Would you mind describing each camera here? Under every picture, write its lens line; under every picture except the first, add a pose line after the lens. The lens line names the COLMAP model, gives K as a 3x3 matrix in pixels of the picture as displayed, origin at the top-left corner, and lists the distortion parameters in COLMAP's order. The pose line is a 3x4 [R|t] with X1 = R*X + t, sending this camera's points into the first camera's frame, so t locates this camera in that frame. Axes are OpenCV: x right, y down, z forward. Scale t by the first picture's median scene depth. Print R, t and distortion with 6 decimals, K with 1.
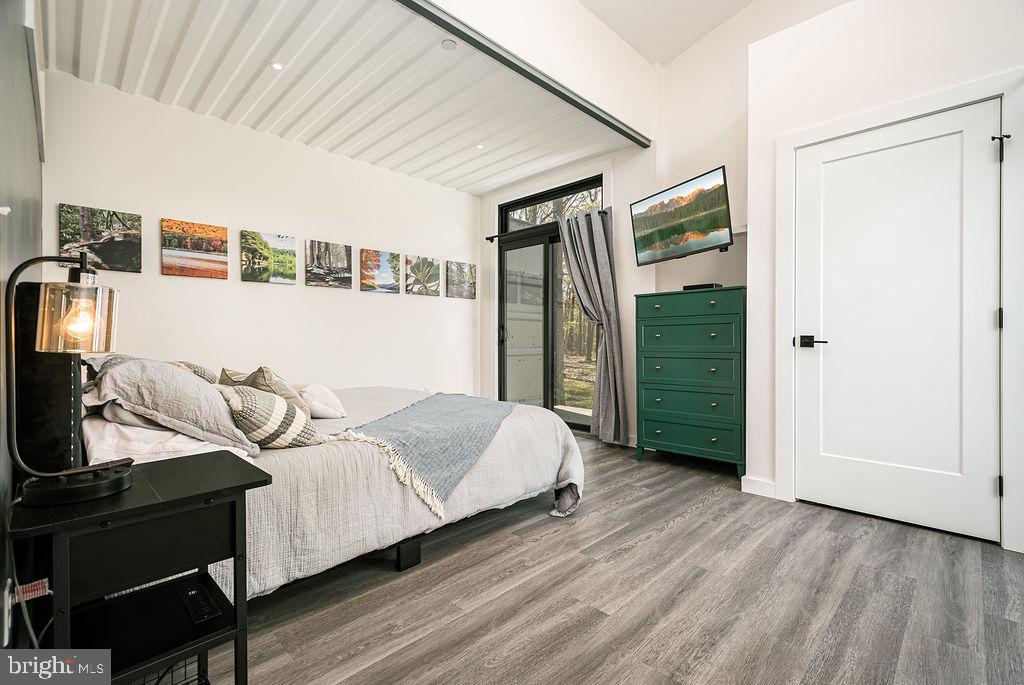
lens RADIAL K [[456.0, 0, 519.4], [0, 456.0, 344.4], [0, 0, 1]] dist [0.011035, -0.003729]
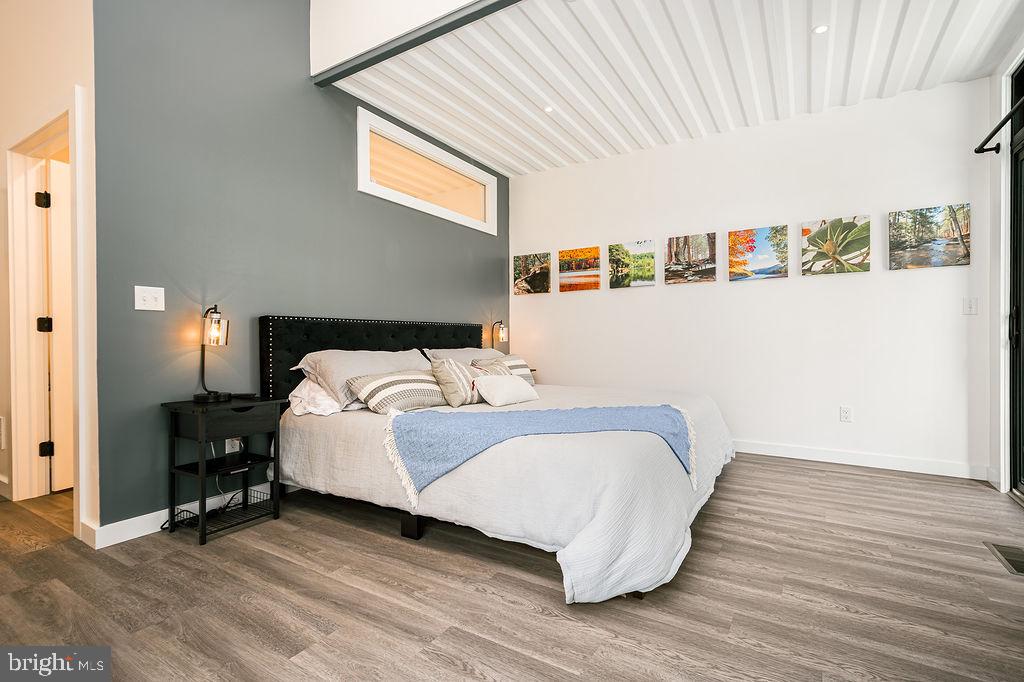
lens RADIAL K [[451.0, 0, 517.7], [0, 451.0, 340.9], [0, 0, 1]] dist [0.010107, -0.002206]
pose [[0.247675, 0.000469, -0.968843, 0.412970], [-0.007414, 0.999972, -0.001411, -0.001248], [0.968815, 0.007533, 0.247671, 0.441269]]
